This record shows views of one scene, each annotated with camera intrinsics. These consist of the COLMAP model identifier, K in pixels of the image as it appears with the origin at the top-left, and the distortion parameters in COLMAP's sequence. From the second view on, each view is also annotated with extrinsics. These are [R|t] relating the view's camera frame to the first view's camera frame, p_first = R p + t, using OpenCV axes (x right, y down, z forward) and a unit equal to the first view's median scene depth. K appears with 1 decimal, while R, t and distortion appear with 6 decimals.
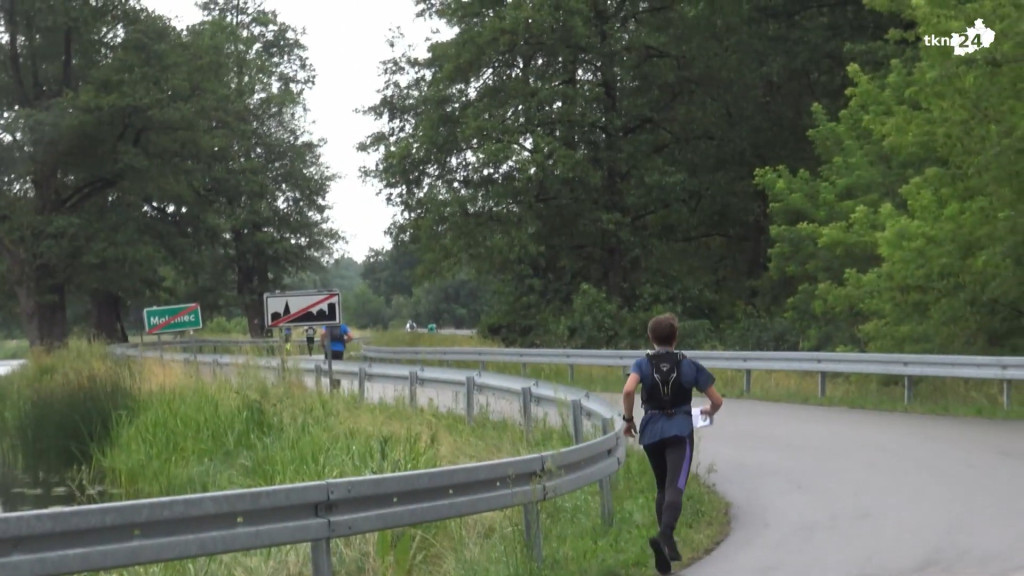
lens RADIAL K [[694.9, 0, 512.0], [0, 694.9, 288.0], [0, 0, 1]] dist [-0.002681, 0.000241]
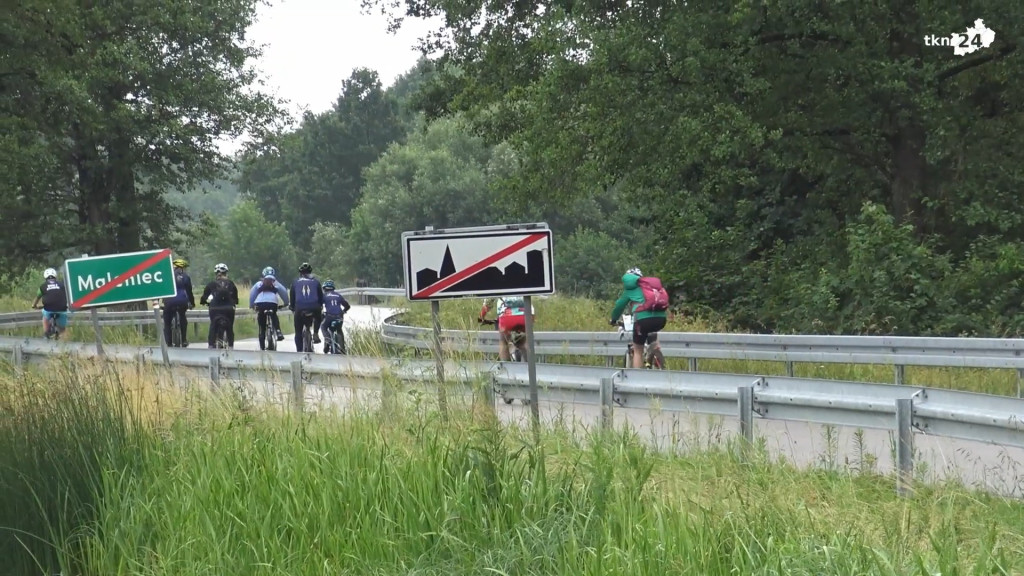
lens RADIAL K [[1347.1, 0, 491.3], [0, 1347.1, 290.7], [0, 0, 1]] dist [0.000838, 0.047948]
pose [[0.999499, -0.003737, -0.031441, -0.140222], [0.005690, 0.998043, 0.062274, -0.005617], [0.031147, -0.062421, 0.997564, 0.013153]]
